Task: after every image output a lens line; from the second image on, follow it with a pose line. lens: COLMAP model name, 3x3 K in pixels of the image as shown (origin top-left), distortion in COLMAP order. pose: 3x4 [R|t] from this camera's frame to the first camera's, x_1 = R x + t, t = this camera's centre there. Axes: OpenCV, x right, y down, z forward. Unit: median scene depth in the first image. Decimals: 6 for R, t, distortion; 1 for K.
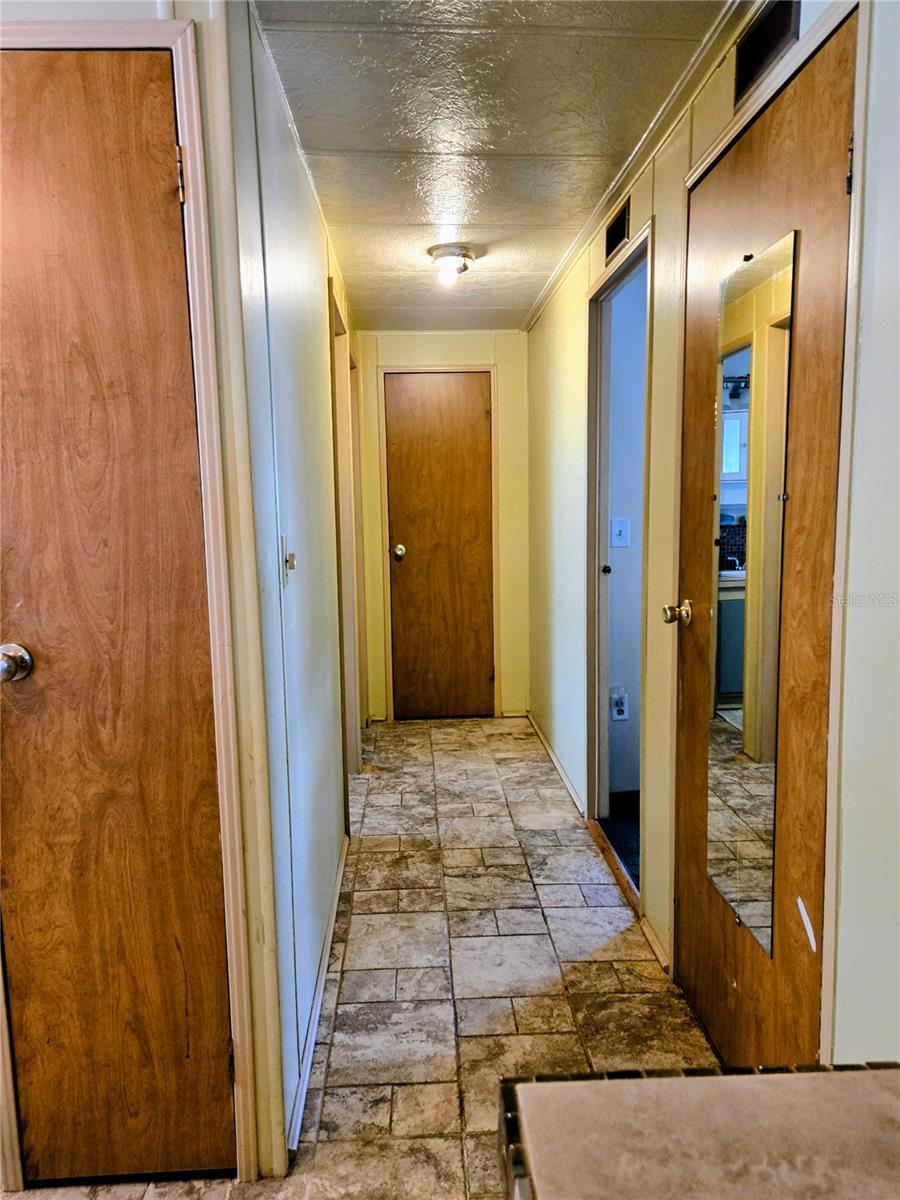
lens RADIAL K [[811.6, 0, 449.0], [0, 811.6, 599.8], [0, 0, 1]] dist [0.052174, -0.014462]
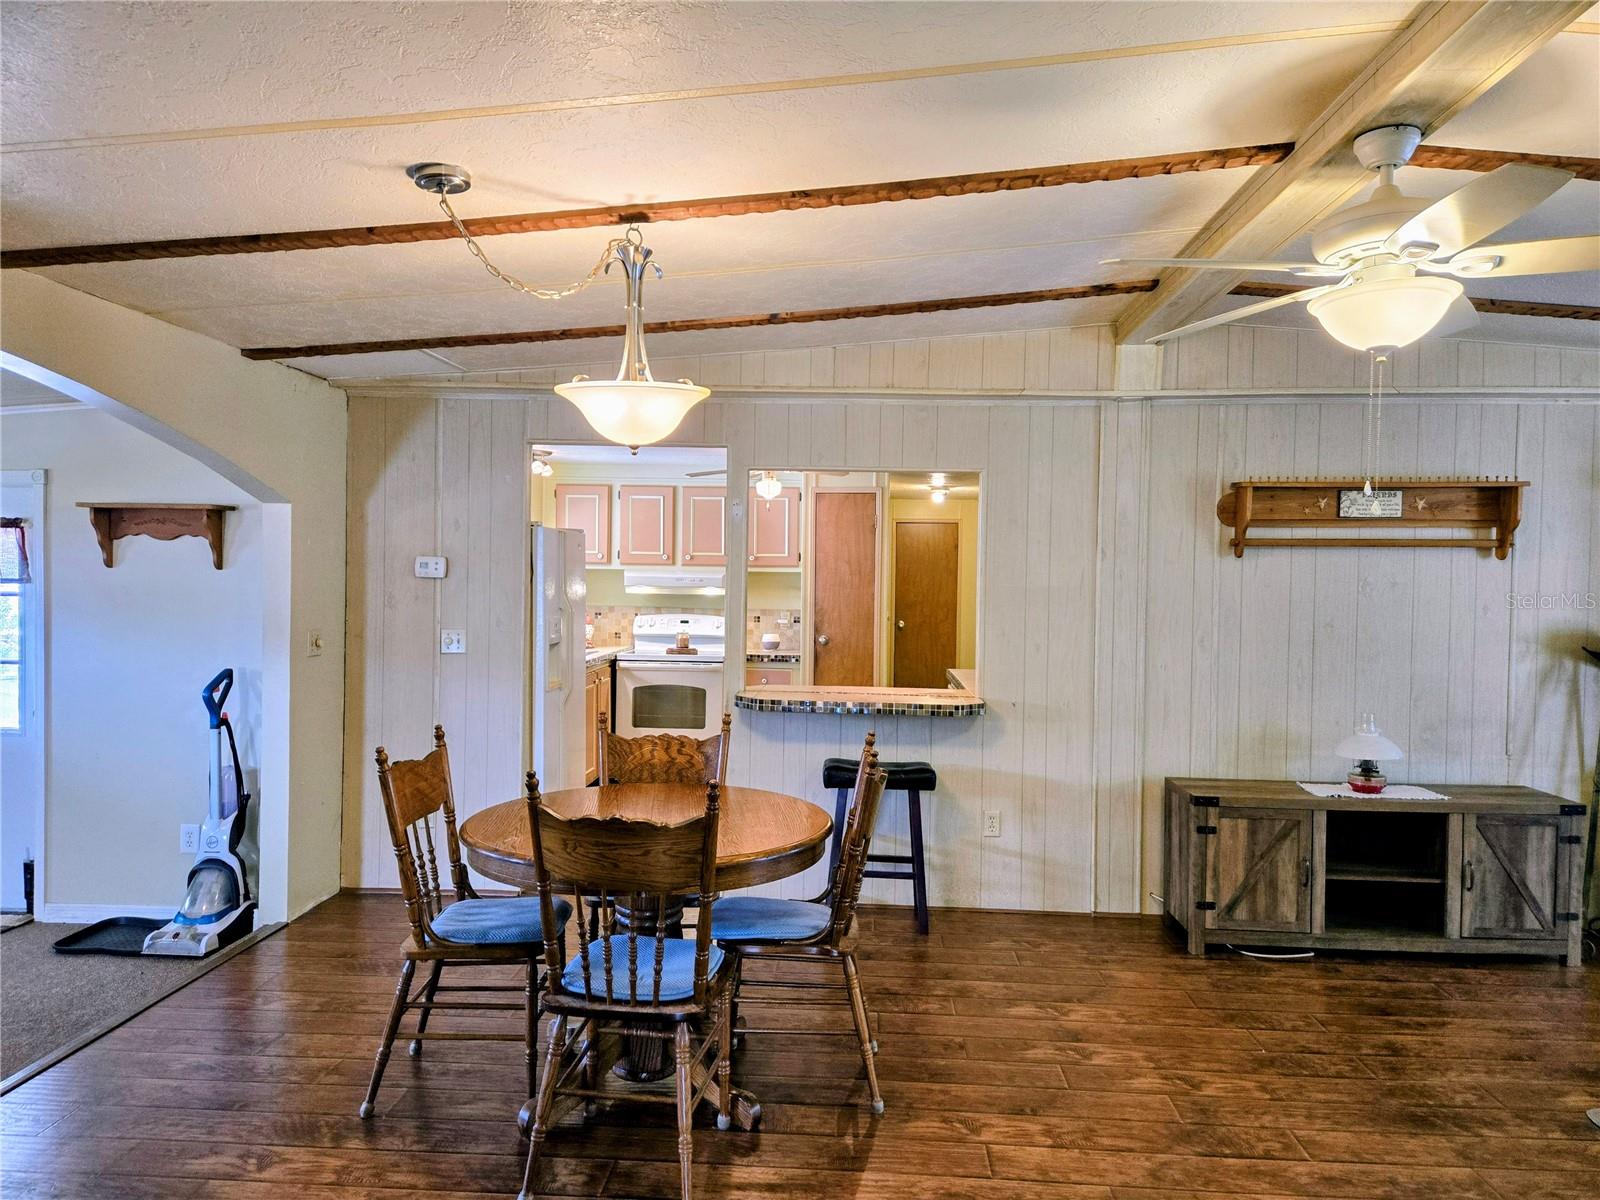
lens RADIAL K [[1082.2, 0, 799.9], [0, 1082.2, 603.4], [0, 0, 1]] dist [0.052174, -0.014462]
pose [[0.994091, 0.034428, -0.102949, -0.040695], [-0.044538, 0.994231, -0.097579, 0.128701], [0.098996, 0.101587, 0.989889, -1.288457]]
